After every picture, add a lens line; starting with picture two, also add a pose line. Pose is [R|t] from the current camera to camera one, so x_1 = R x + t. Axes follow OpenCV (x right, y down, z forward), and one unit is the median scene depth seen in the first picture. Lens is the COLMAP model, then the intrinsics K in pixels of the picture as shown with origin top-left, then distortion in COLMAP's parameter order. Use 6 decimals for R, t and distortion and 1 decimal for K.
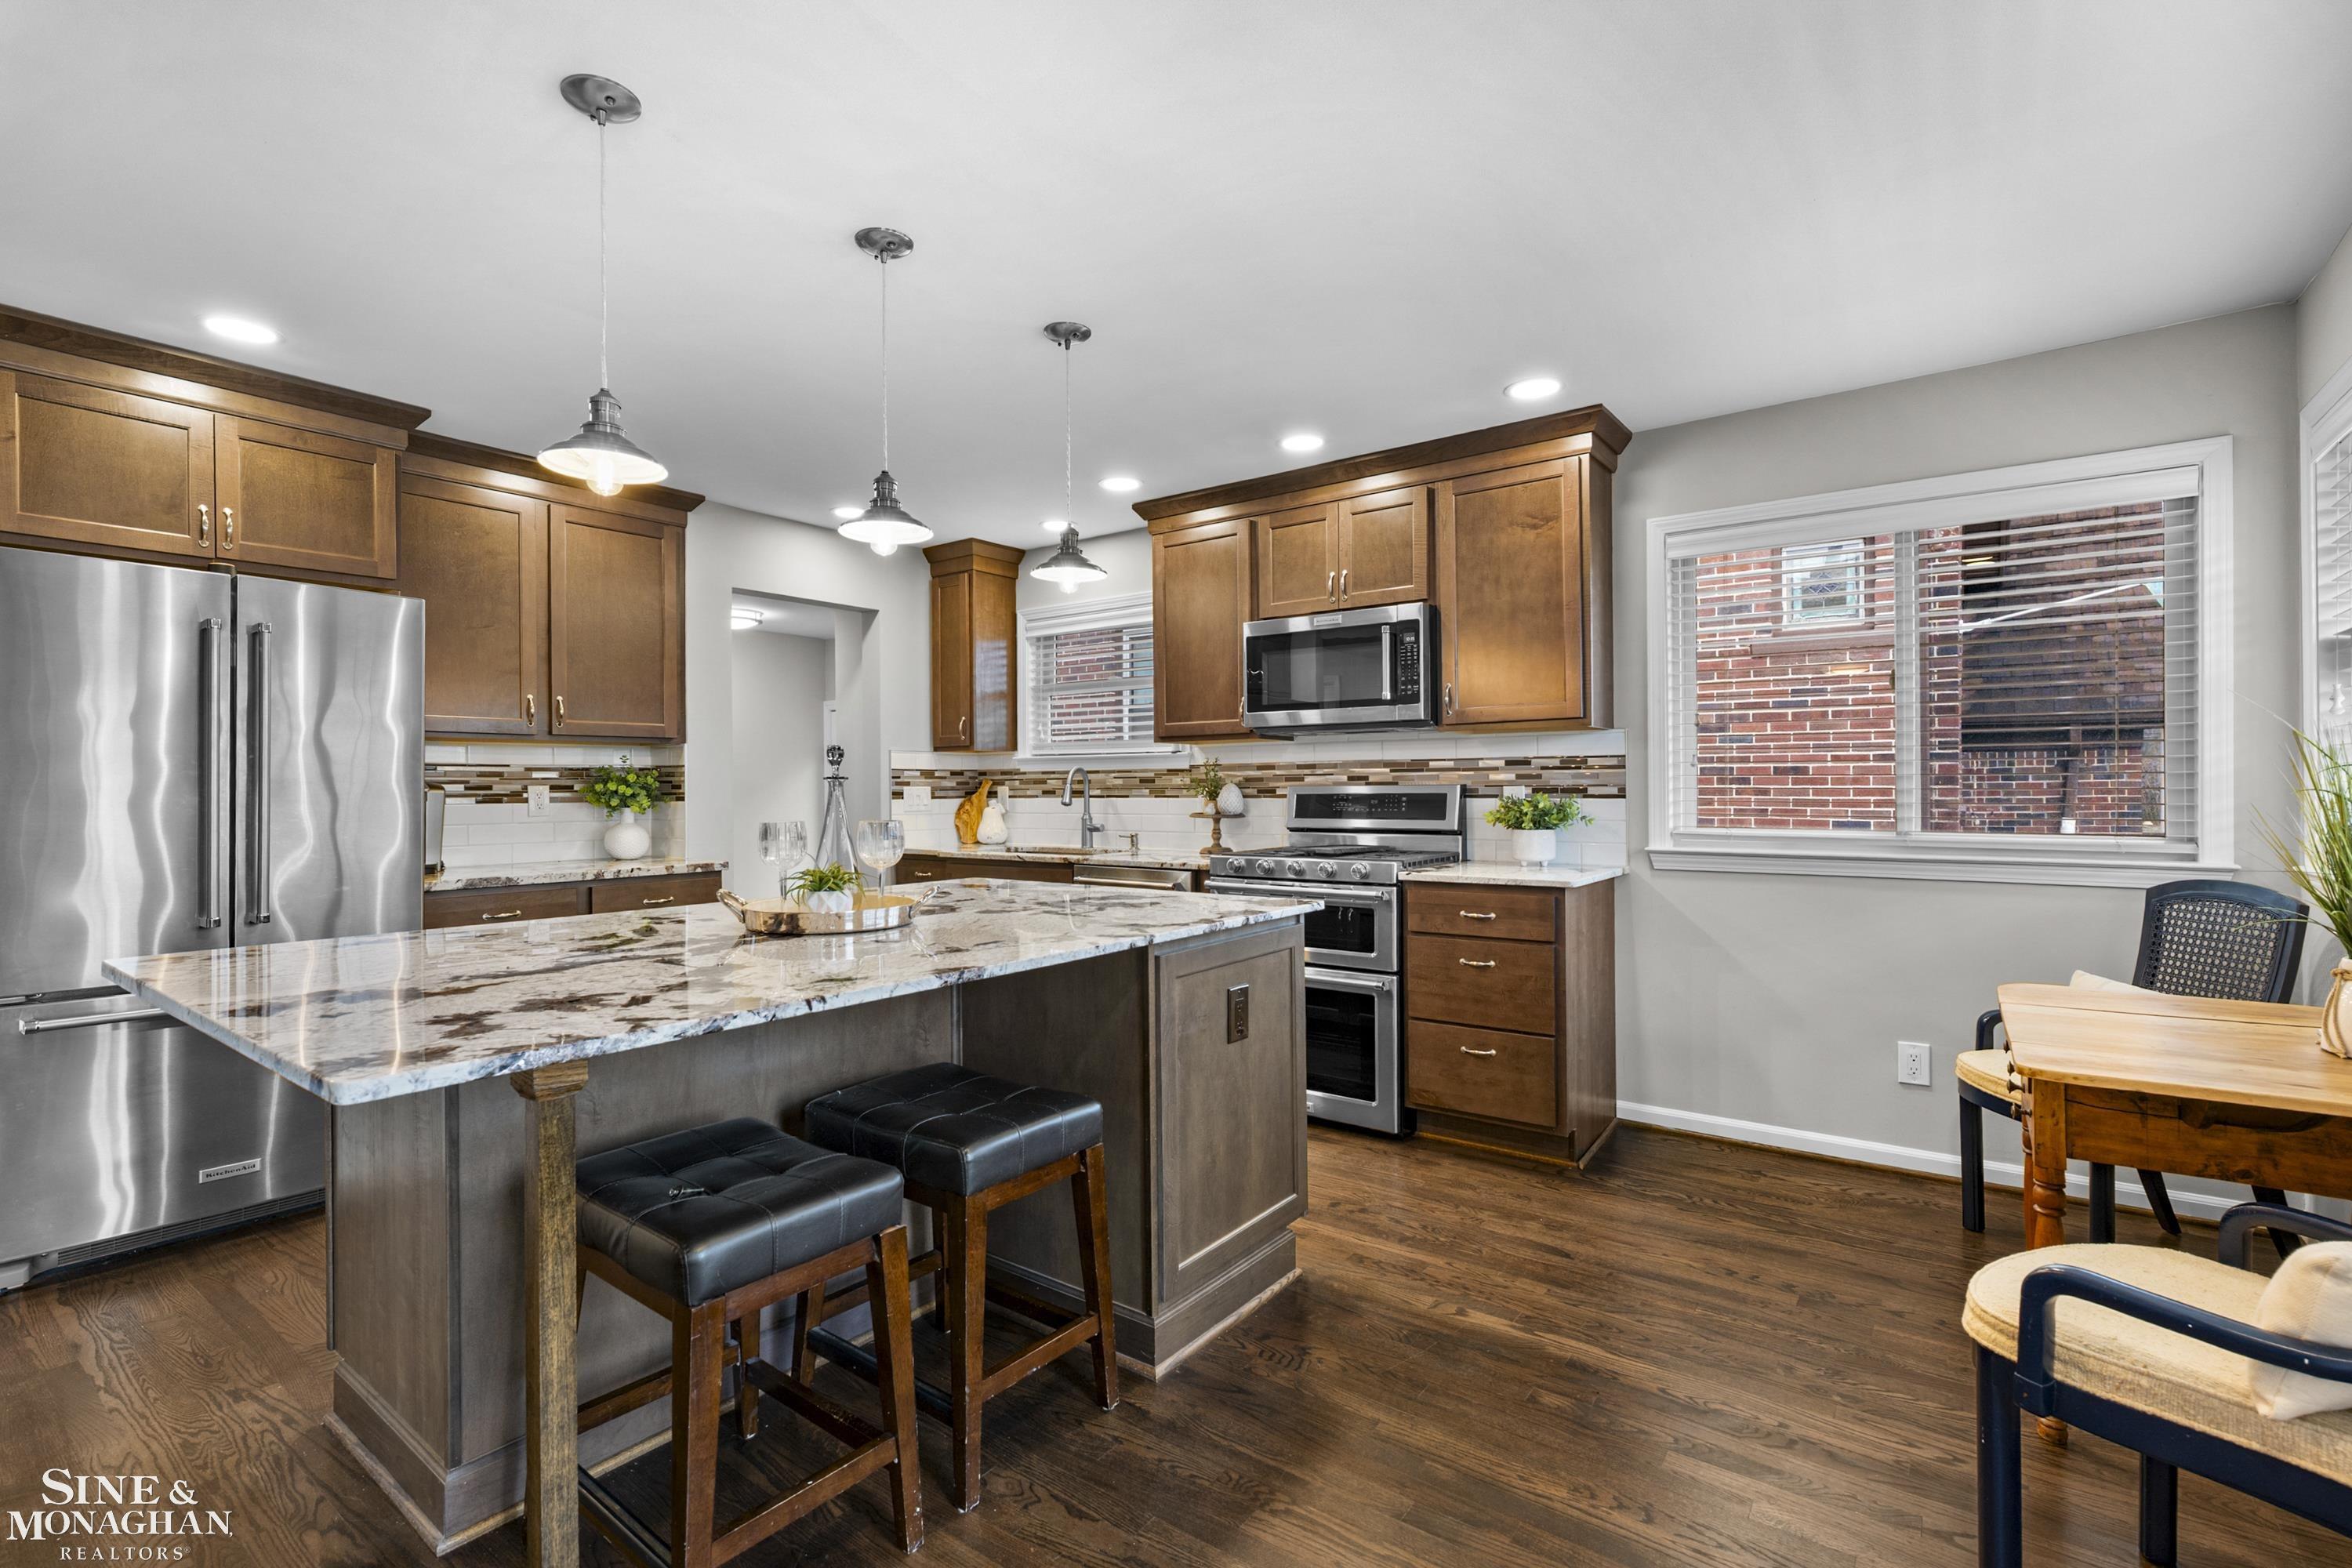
lens RADIAL K [[1045.4, 0, 1180.0], [0, 1045.4, 784.6], [0, 0, 1]] dist [-0.000645, 0.000093]
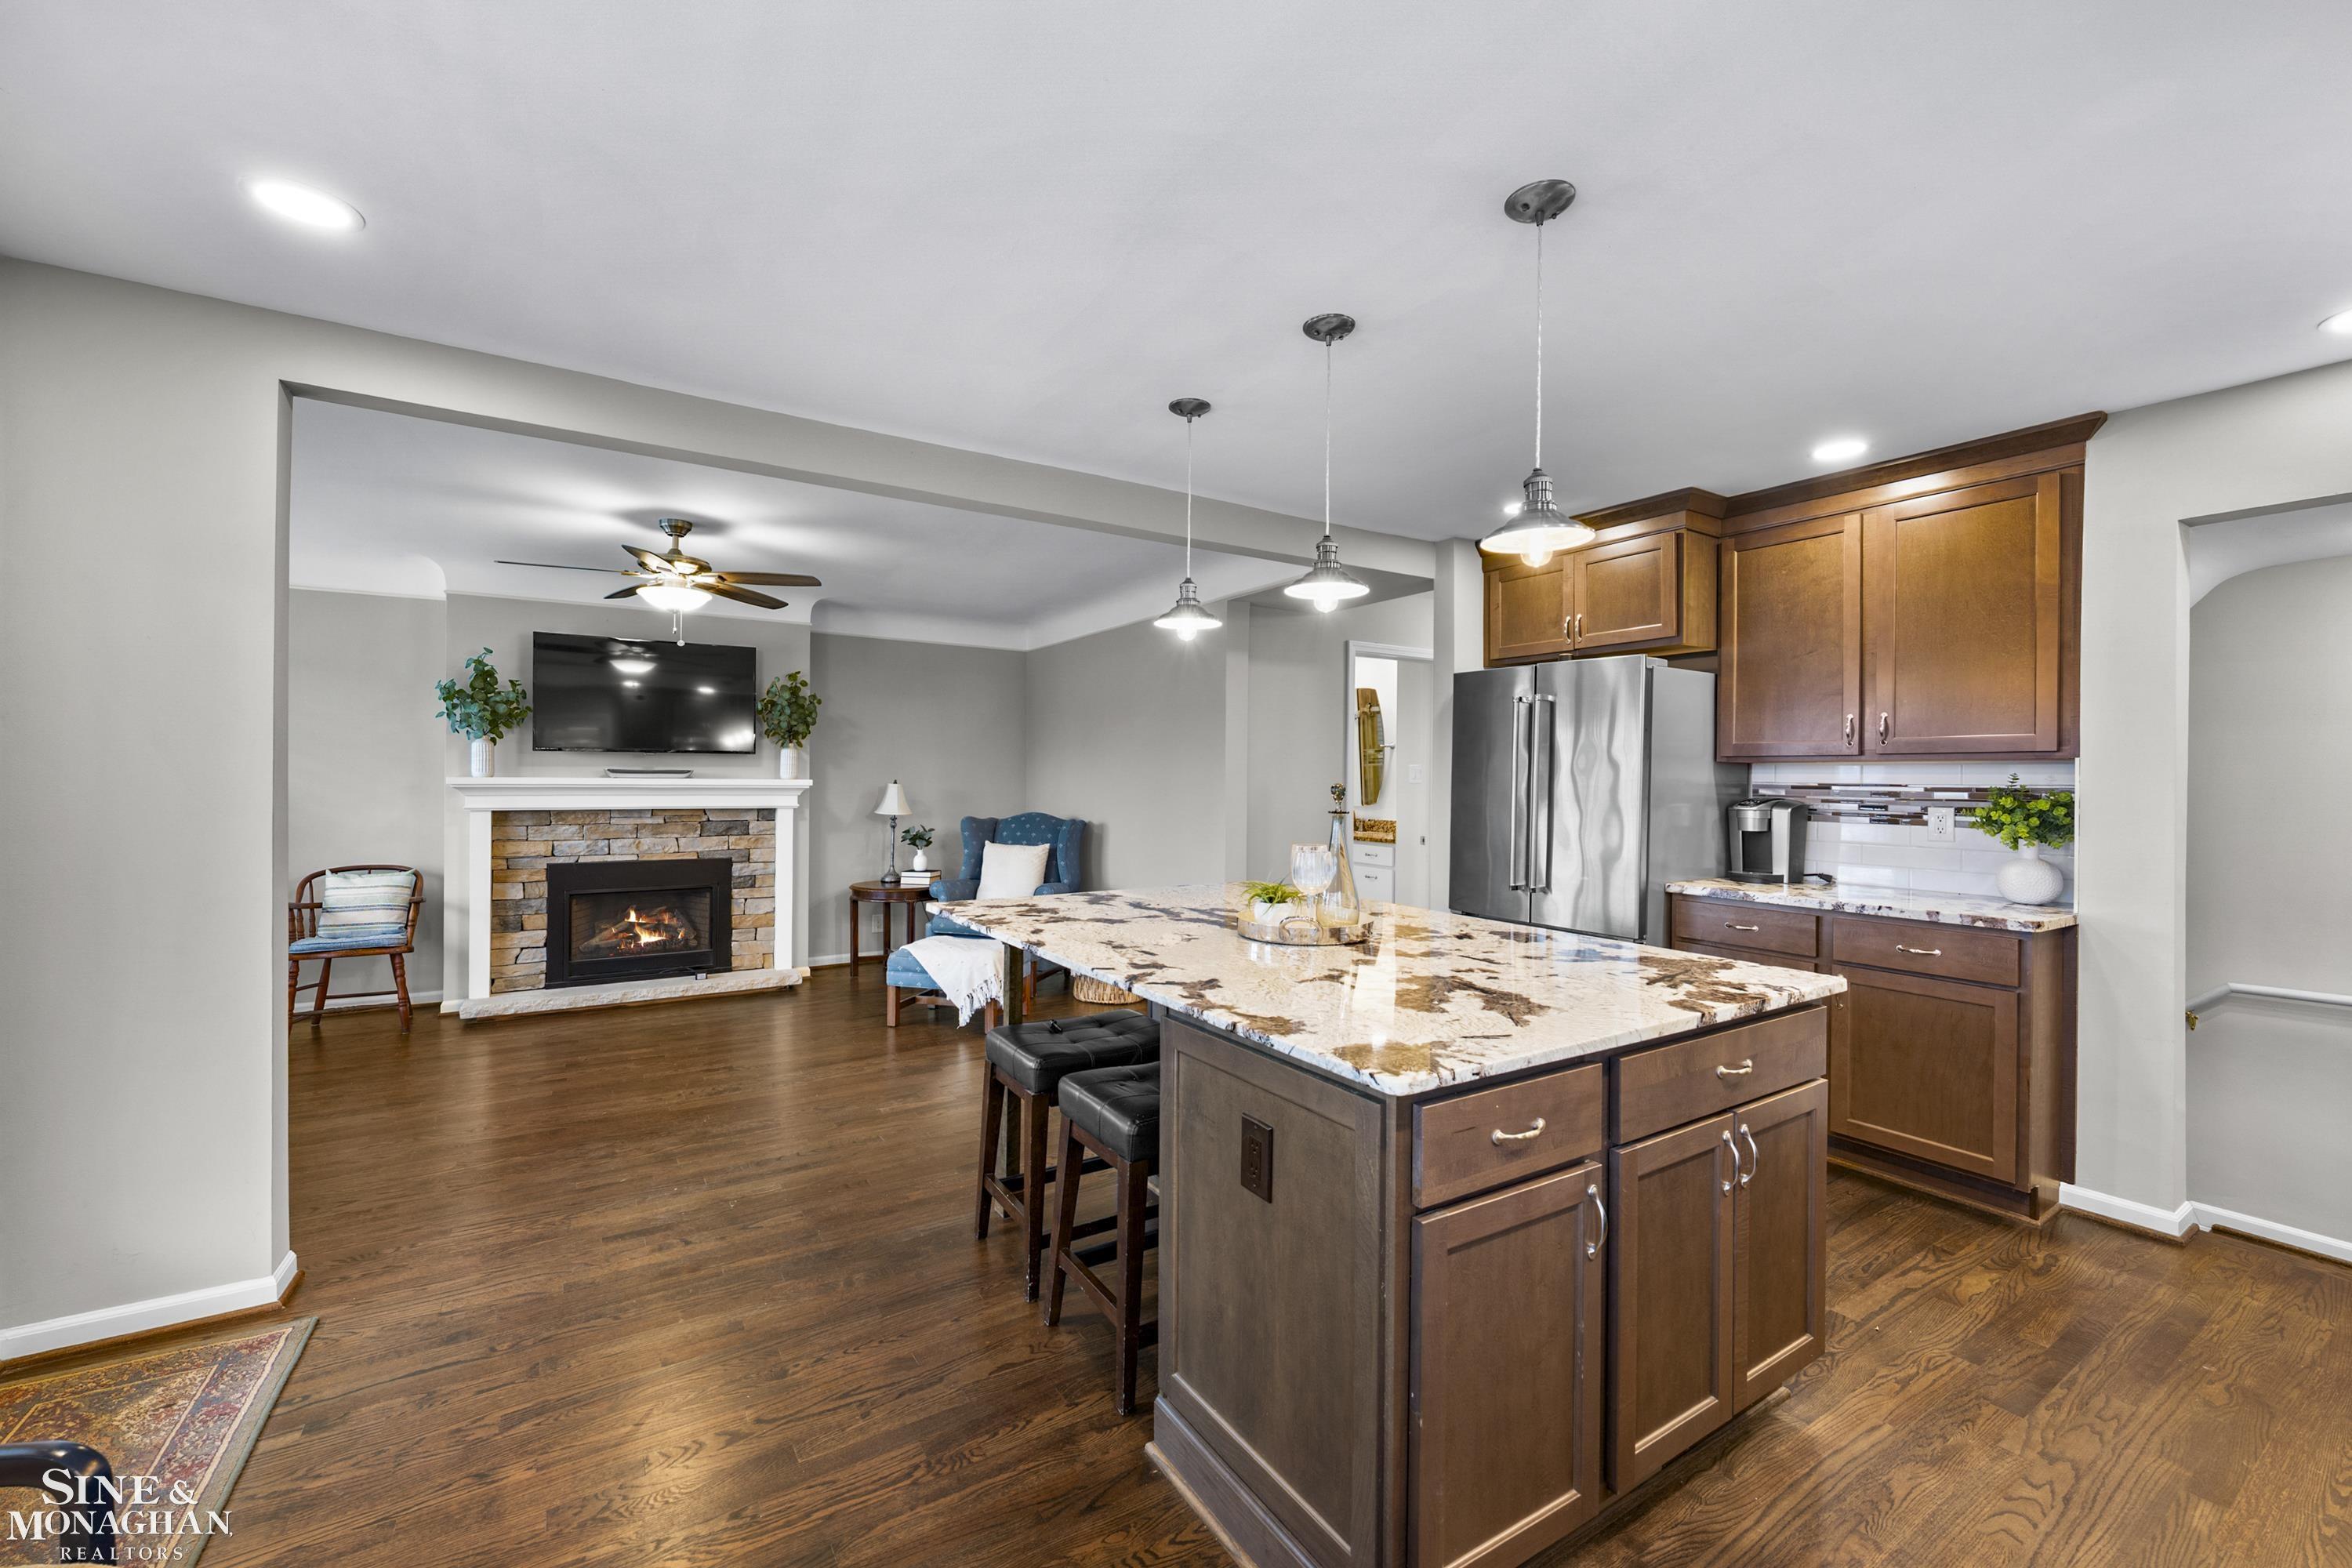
lens RADIAL K [[943.0, 0, 1179.2], [0, 943.0, 779.4], [0, 0, 1]] dist [-0.001113, -0.000218]
pose [[-0.354002, 0.006971, -0.935219, 0.387429], [-0.004538, 0.999948, 0.009172, -0.028016], [0.935234, 0.007491, -0.353952, 0.666516]]
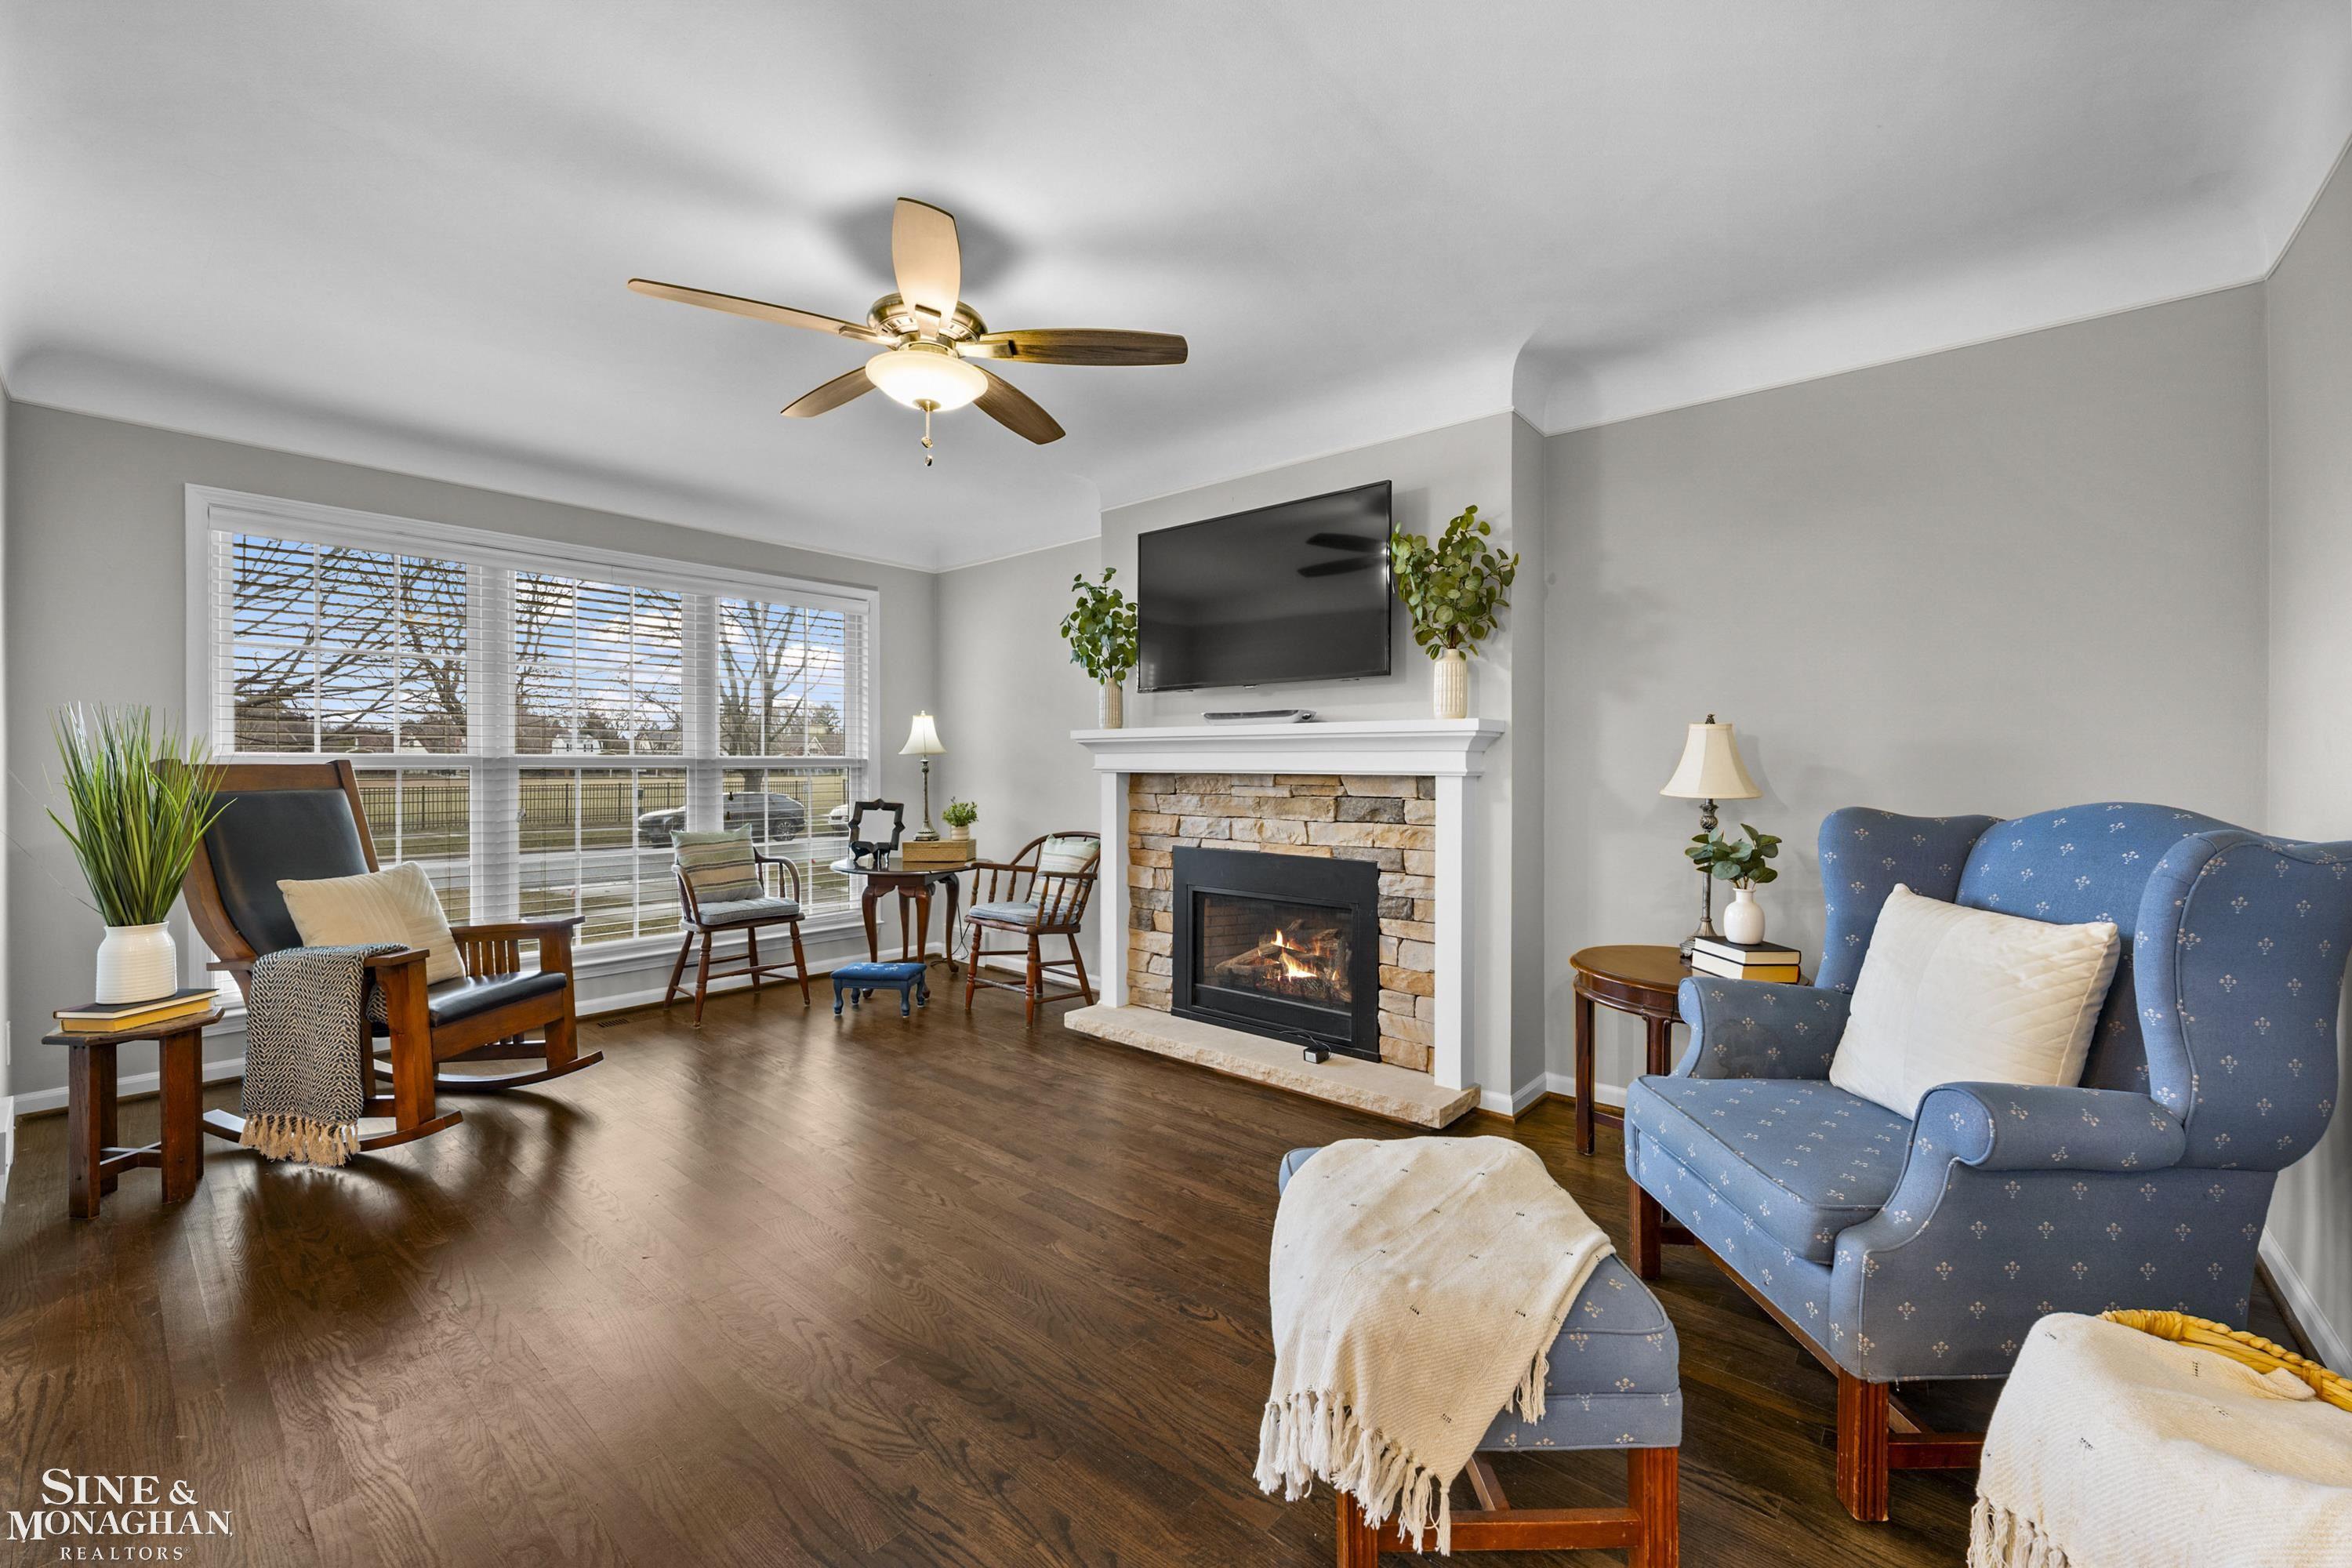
lens RADIAL K [[937.9, 0, 1170.2], [0, 937.9, 768.0], [0, 0, 1]] dist [-0.002314, -0.000130]
pose [[-0.997359, 0.004575, 0.072479, -0.556626], [0.004614, 0.999989, 0.000370, 0.023093], [-0.072476, 0.000704, -0.997370, 0.356087]]
